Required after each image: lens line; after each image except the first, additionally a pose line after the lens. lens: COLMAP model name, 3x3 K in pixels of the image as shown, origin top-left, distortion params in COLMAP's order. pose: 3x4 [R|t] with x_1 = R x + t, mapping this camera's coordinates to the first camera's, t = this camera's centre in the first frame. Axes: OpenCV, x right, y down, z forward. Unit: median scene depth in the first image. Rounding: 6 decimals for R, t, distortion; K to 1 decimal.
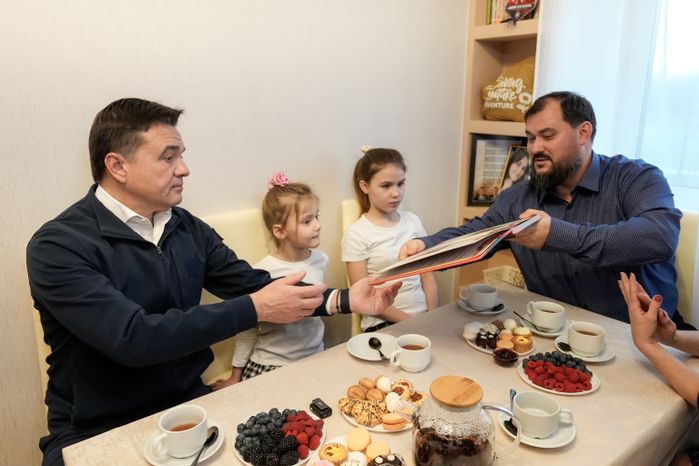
lens RADIAL K [[521.5, 0, 349.5], [0, 521.5, 233.0], [0, 0, 1]] dist [-0.005179, -0.005249]
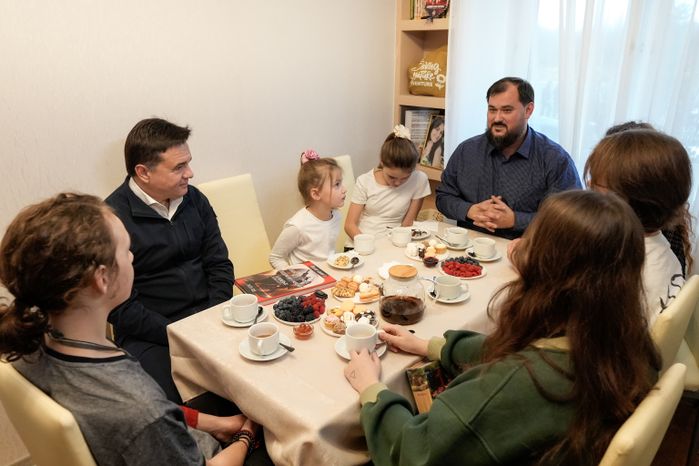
lens RADIAL K [[521.5, 0, 349.5], [0, 521.5, 233.0], [0, 0, 1]] dist [-0.005179, -0.005249]
pose [[0.989777, -0.049753, 0.133663, -0.084662], [0.038362, 0.995514, 0.086484, 0.004289], [-0.137366, -0.080472, 0.987246, -0.292982]]
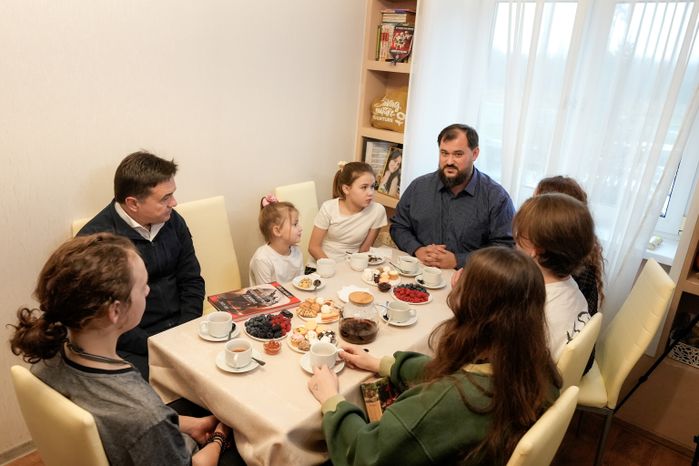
lens RADIAL K [[521.5, 0, 349.5], [0, 521.5, 233.0], [0, 0, 1]] dist [-0.005179, -0.005249]
pose [[0.974552, 0.002364, 0.224149, -0.122899], [-0.019337, 0.997103, 0.073558, -0.041802], [-0.223326, -0.076020, 0.971775, -0.393404]]
